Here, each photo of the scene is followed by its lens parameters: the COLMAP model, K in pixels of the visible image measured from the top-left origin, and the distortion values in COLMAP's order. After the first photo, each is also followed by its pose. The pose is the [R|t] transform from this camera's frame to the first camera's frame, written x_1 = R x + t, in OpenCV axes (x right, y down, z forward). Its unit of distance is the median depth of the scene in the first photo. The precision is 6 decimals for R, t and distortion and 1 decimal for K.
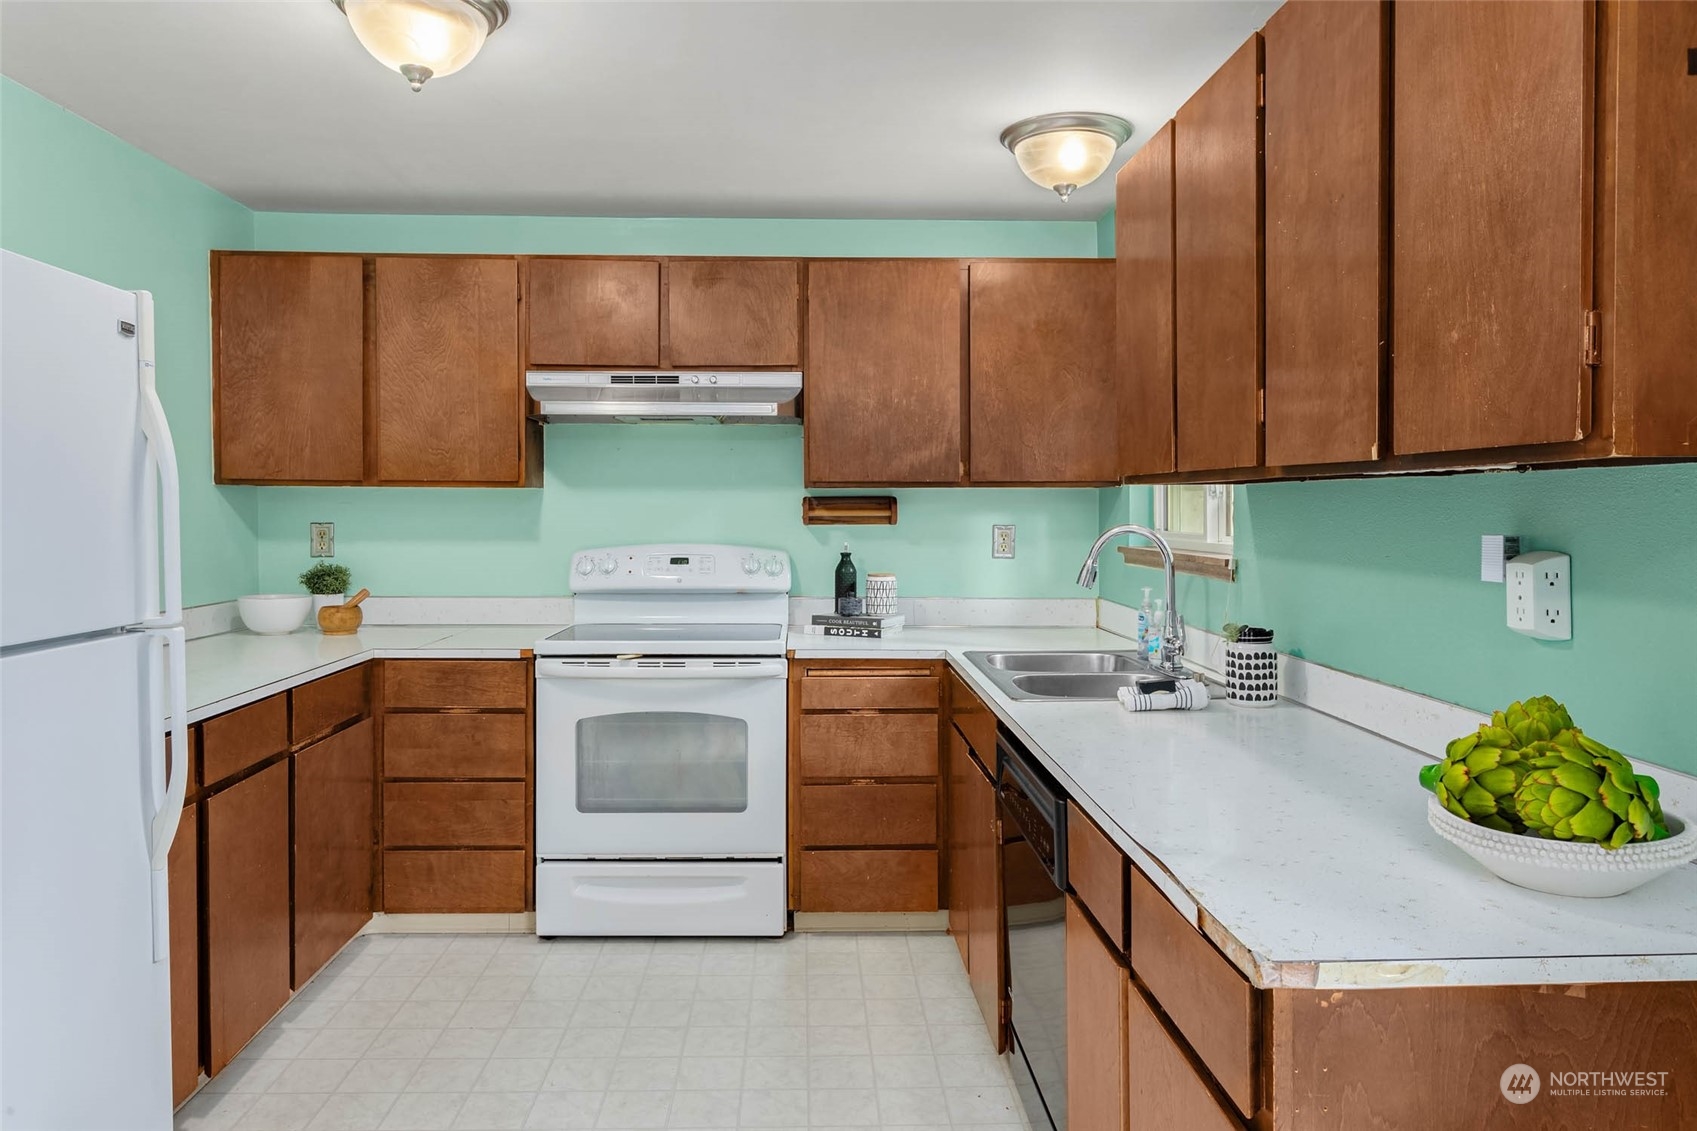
lens RADIAL K [[1233.4, 0, 850.9], [0, 1233.4, 561.1], [0, 0, 1]] dist [-0.038733, 0.002248]
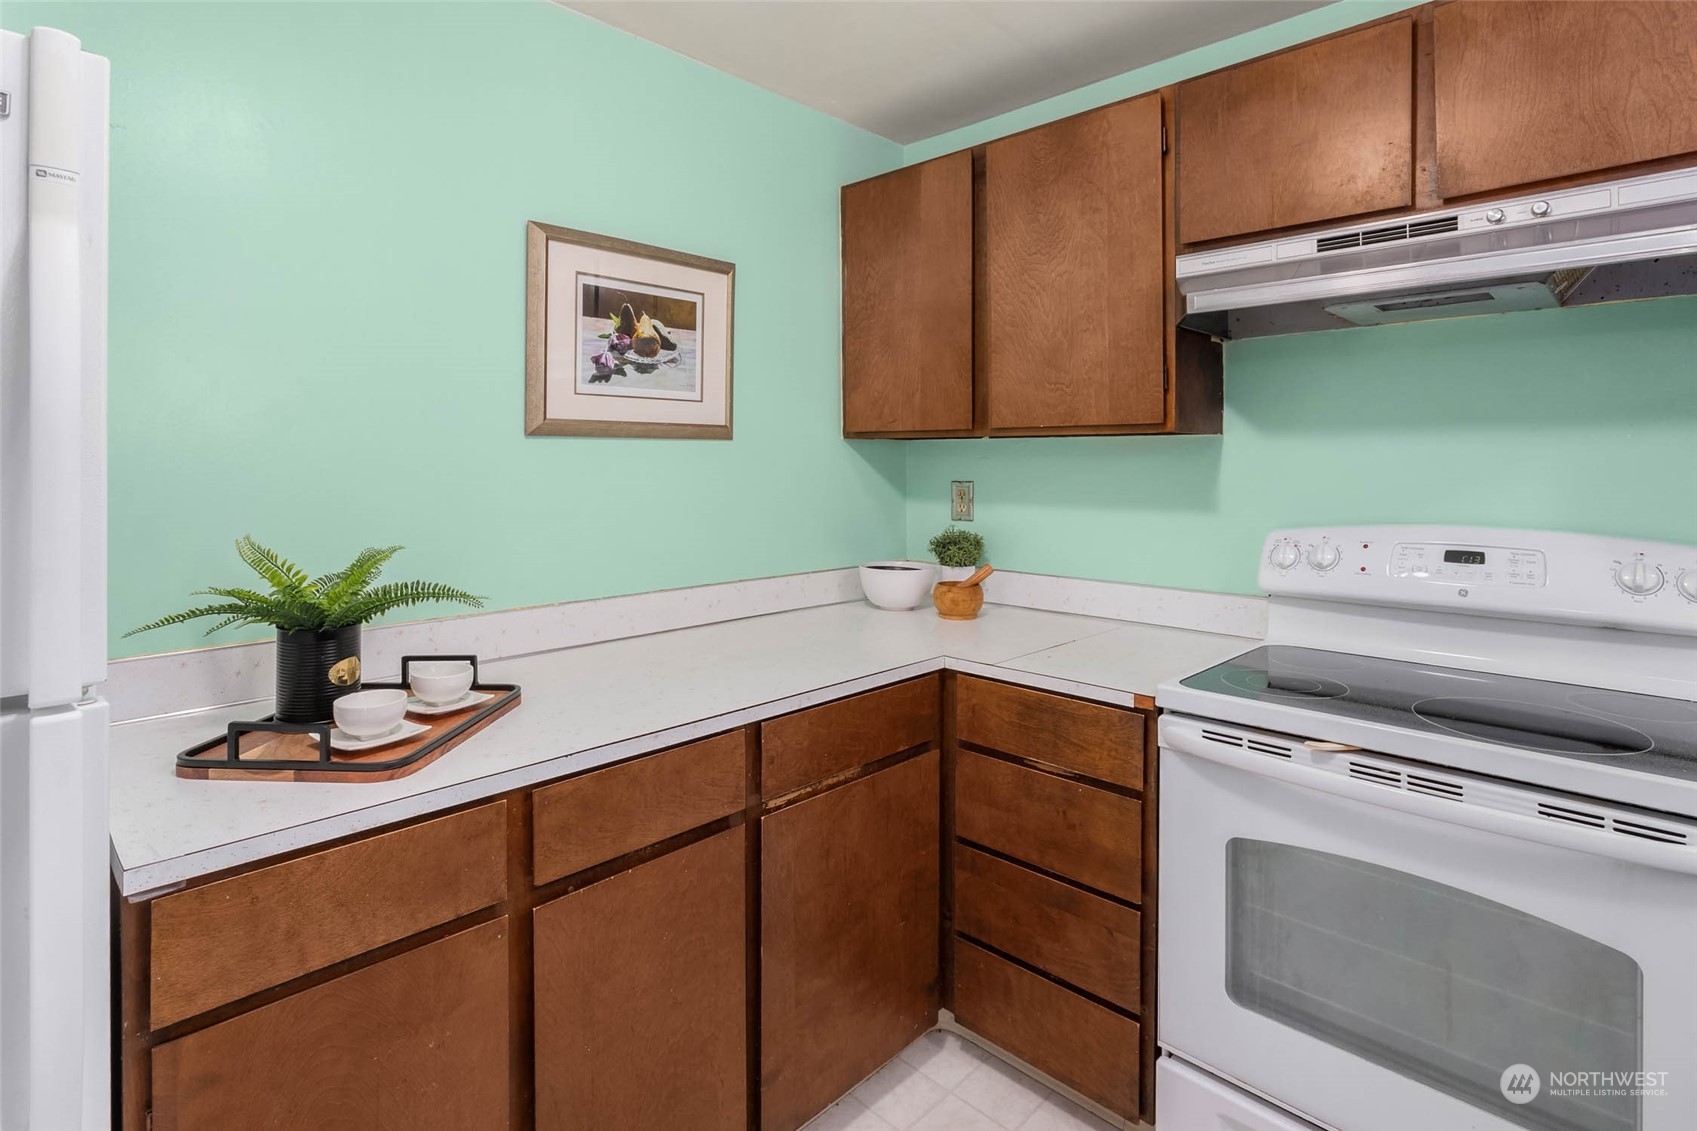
lens RADIAL K [[853.7, 0, 834.2], [0, 853.7, 461.4], [0, 0, 1]] dist [-0.008100, 0.003575]
pose [[0.686642, -0.005356, -0.726976, -0.058355], [-0.028066, 0.999032, -0.033869, -0.024107], [0.726454, 0.043659, 0.685827, 0.561563]]
